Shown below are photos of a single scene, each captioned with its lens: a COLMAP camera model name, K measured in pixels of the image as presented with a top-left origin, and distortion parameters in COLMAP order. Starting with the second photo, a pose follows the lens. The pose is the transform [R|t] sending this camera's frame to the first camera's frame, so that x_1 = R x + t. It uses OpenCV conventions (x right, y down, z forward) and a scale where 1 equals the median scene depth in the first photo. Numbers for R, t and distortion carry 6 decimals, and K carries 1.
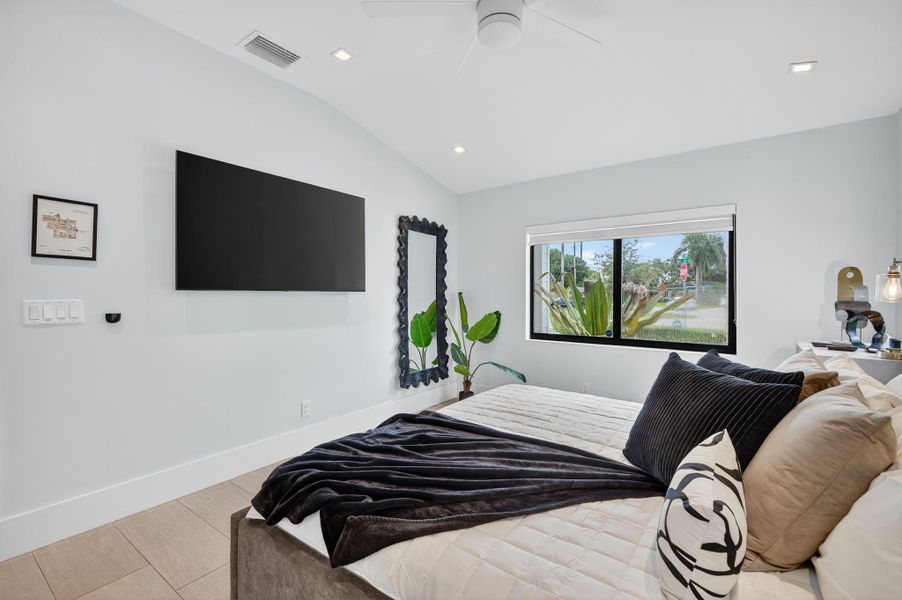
lens RADIAL K [[407.7, 0, 452.3], [0, 407.7, 295.6], [0, 0, 1]] dist [0.000428, 0.000021]
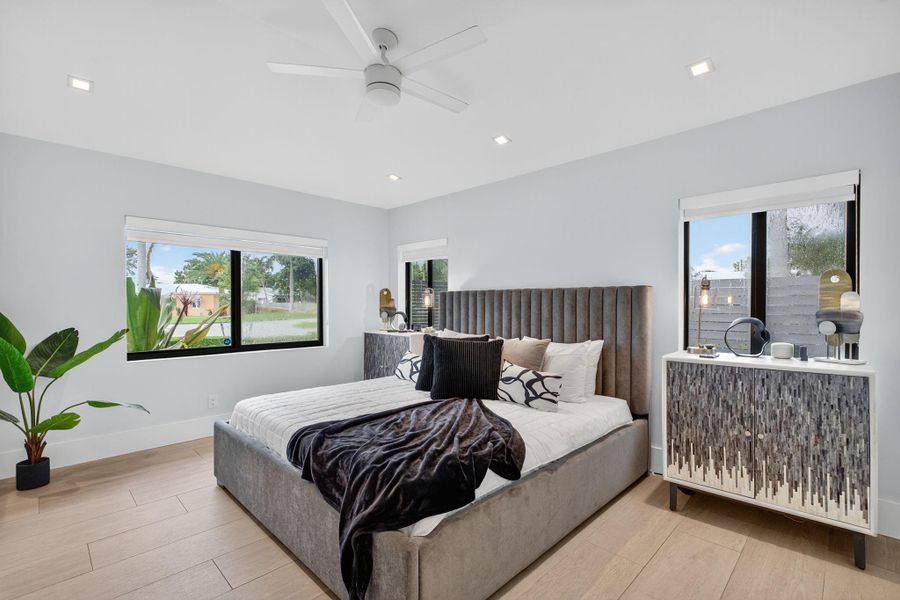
lens RADIAL K [[406.8, 0, 451.3], [0, 406.8, 303.3], [0, 0, 1]] dist [0.000428, 0.000021]
pose [[0.131444, 0.000860, 0.991323, -0.796446], [0.005836, 0.999982, -0.001642, 0.001596], [-0.991306, 0.006001, 0.131437, 0.455021]]
